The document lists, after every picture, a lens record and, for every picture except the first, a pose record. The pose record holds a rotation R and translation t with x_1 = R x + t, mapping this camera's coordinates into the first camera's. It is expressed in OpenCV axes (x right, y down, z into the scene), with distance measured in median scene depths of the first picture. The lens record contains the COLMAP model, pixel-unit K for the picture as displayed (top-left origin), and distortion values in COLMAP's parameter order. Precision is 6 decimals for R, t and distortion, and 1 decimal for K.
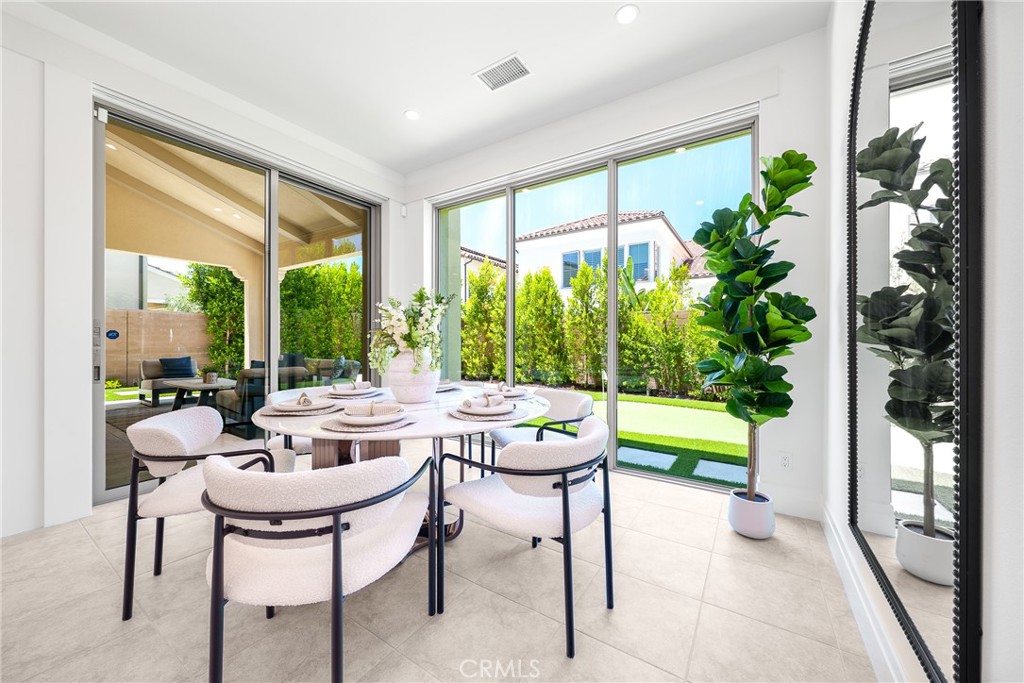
lens RADIAL K [[369.4, 0, 518.0], [0, 369.4, 343.8], [0, 0, 1]] dist [0.001492, -0.000042]
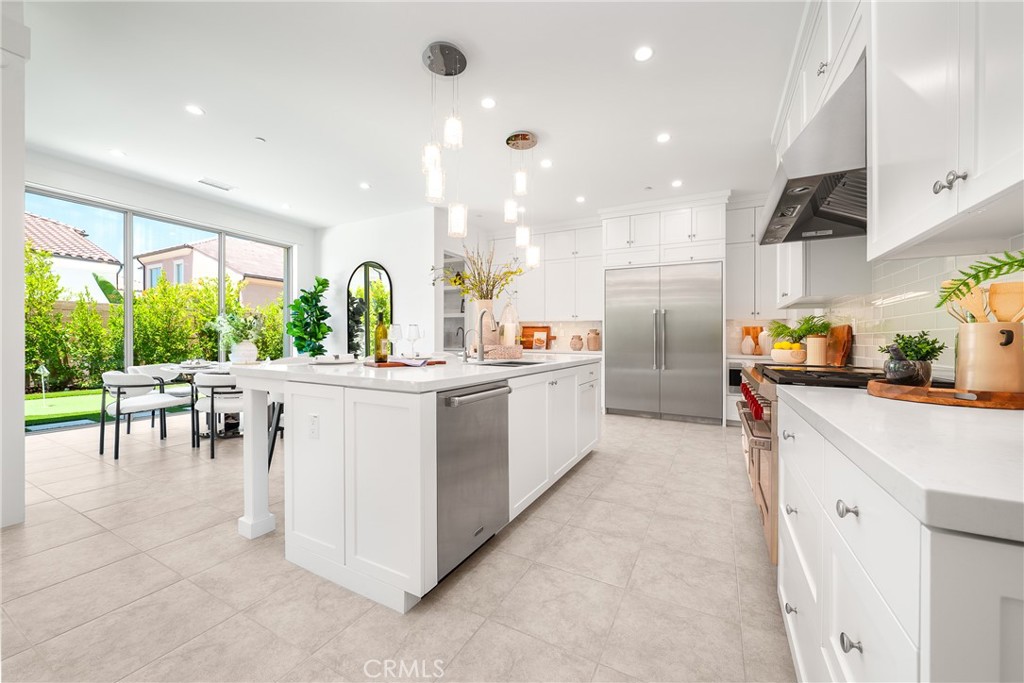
lens RADIAL K [[389.9, 0, 514.4], [0, 389.9, 342.9], [0, 0, 1]] dist [-0.000664, 0.000268]
pose [[-0.078025, -0.013481, 0.996860, -1.237980], [-0.005591, 0.999899, 0.013085, -0.003553], [-0.996936, -0.004553, -0.078093, -0.169979]]
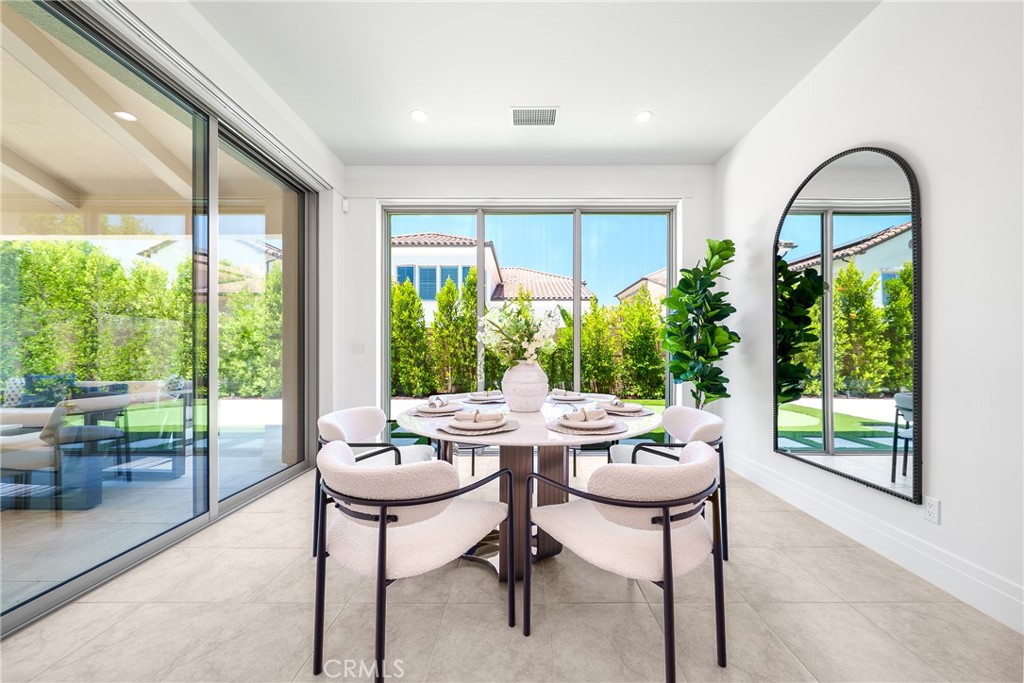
lens RADIAL K [[344.5, 0, 529.8], [0, 344.5, 356.7], [0, 0, 1]] dist [-0.001600, 0.000379]
pose [[0.842004, -0.009268, 0.539392, -0.377234], [0.007008, 0.999956, 0.006241, -0.002567], [-0.539426, -0.001475, 0.842032, 0.074253]]
